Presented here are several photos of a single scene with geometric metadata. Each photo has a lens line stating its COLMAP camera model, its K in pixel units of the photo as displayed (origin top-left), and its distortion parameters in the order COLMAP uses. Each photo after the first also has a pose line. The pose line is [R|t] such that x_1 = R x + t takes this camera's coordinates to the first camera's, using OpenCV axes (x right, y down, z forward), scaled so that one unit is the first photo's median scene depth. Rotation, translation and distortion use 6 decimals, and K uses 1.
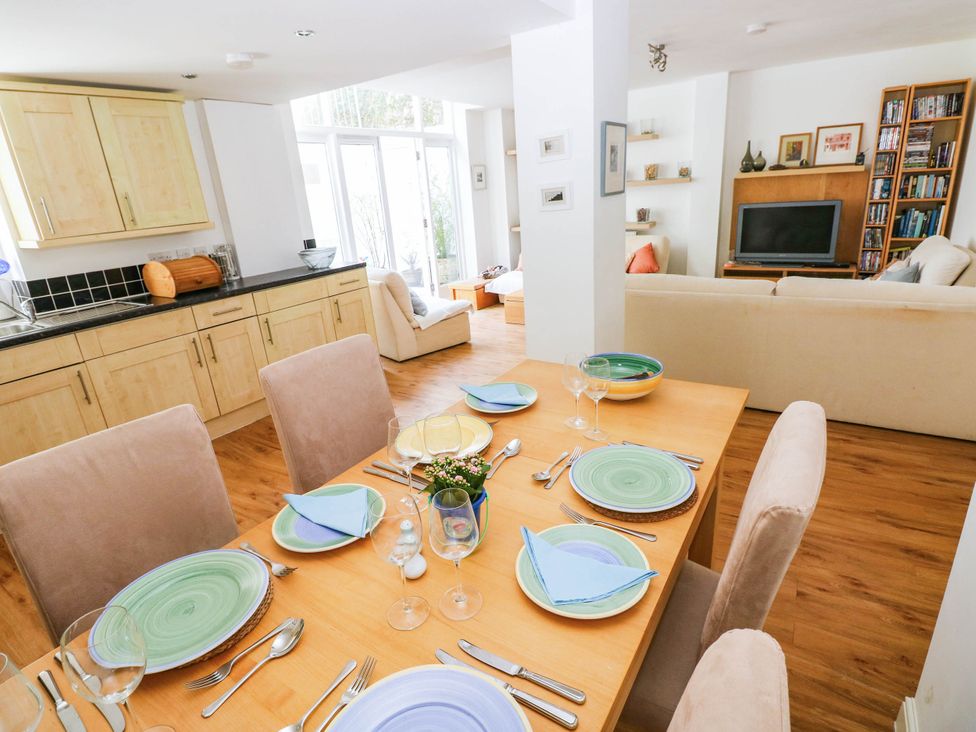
lens RADIAL K [[530.6, 0, 490.9], [0, 530.6, 371.2], [0, 0, 1]] dist [-0.007260, -0.004546]
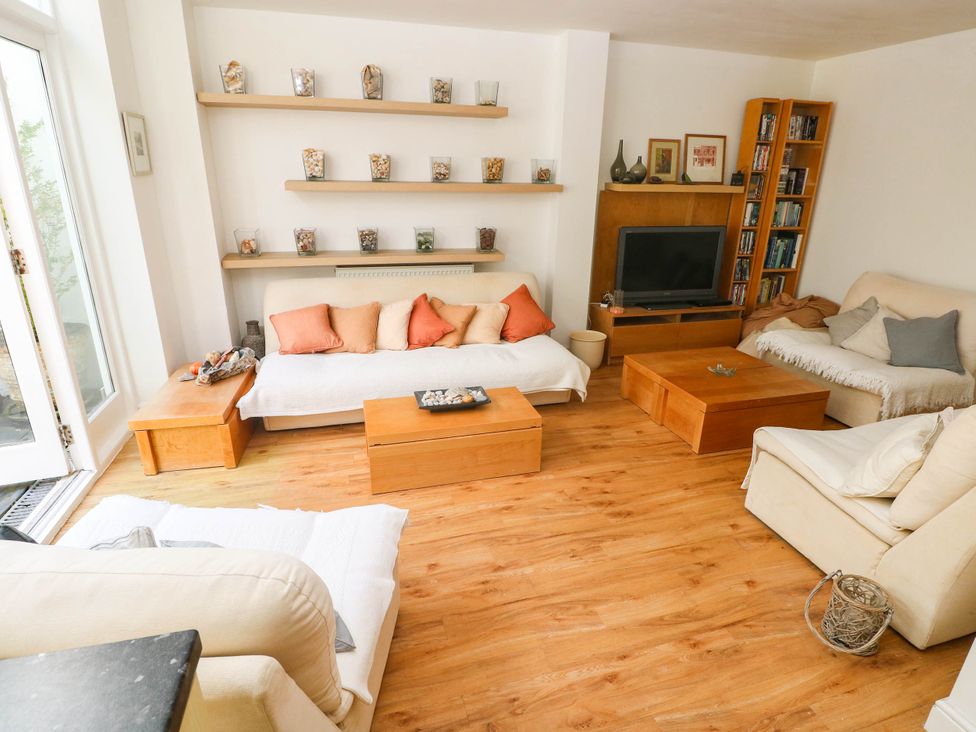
lens RADIAL K [[530.6, 0, 484.6], [0, 530.6, 368.8], [0, 0, 1]] dist [-0.007260, -0.004546]
pose [[0.659234, -0.174016, 0.731525, -0.232877], [0.191278, 0.979659, 0.060668, -0.224133], [-0.727203, 0.099930, 0.679110, 0.723688]]
